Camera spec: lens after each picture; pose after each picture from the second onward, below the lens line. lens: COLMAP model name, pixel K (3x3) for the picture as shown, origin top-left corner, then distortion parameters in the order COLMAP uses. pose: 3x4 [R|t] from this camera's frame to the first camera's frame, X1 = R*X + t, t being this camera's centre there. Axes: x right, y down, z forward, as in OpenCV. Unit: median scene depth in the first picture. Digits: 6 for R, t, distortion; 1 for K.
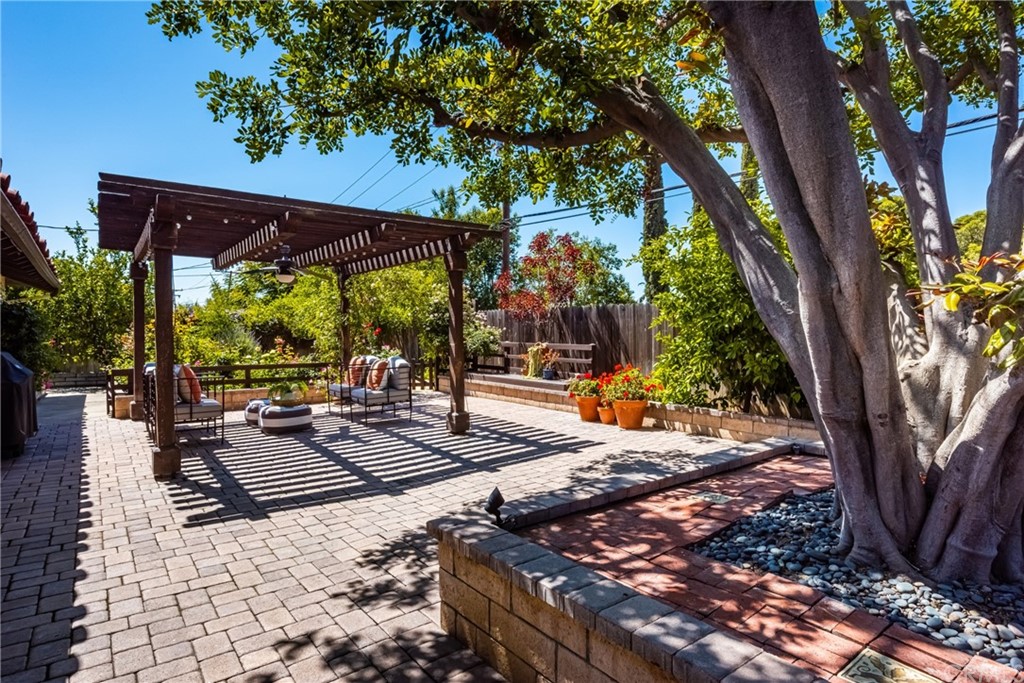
lens RADIAL K [[560.6, 0, 509.9], [0, 560.6, 340.6], [0, 0, 1]] dist [0.001768, 0.000045]
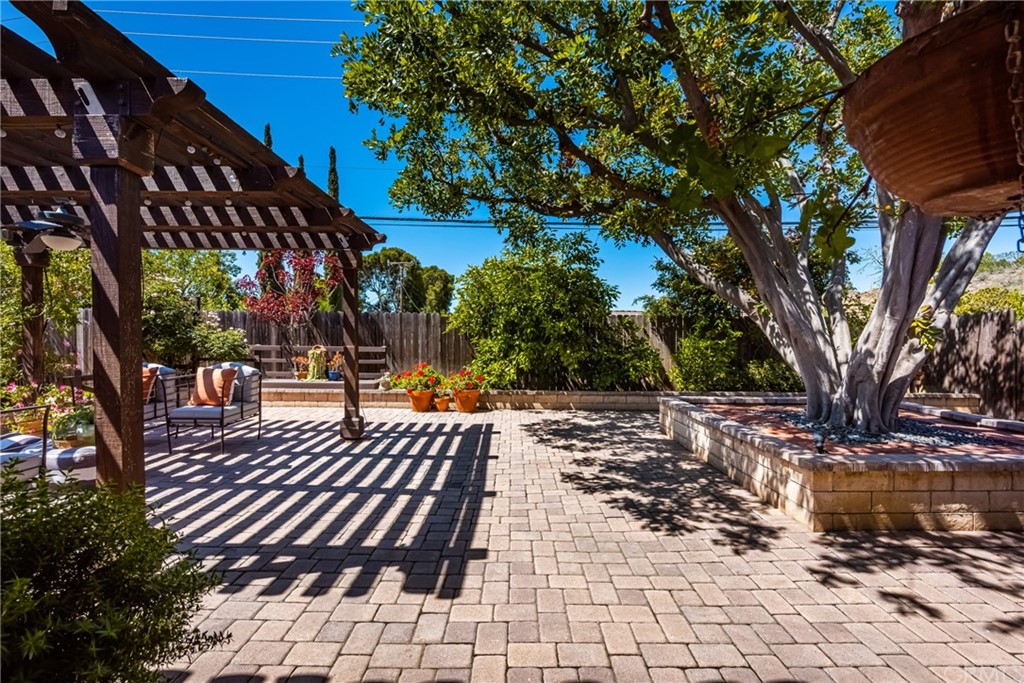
lens RADIAL K [[446.1, 0, 508.1], [0, 446.1, 347.8], [0, 0, 1]] dist [-0.000879, -0.000089]
pose [[0.601277, -0.010146, 0.798976, -0.703301], [0.004759, 0.999947, 0.009117, 0.003445], [-0.799026, -0.001680, 0.601294, 0.424122]]
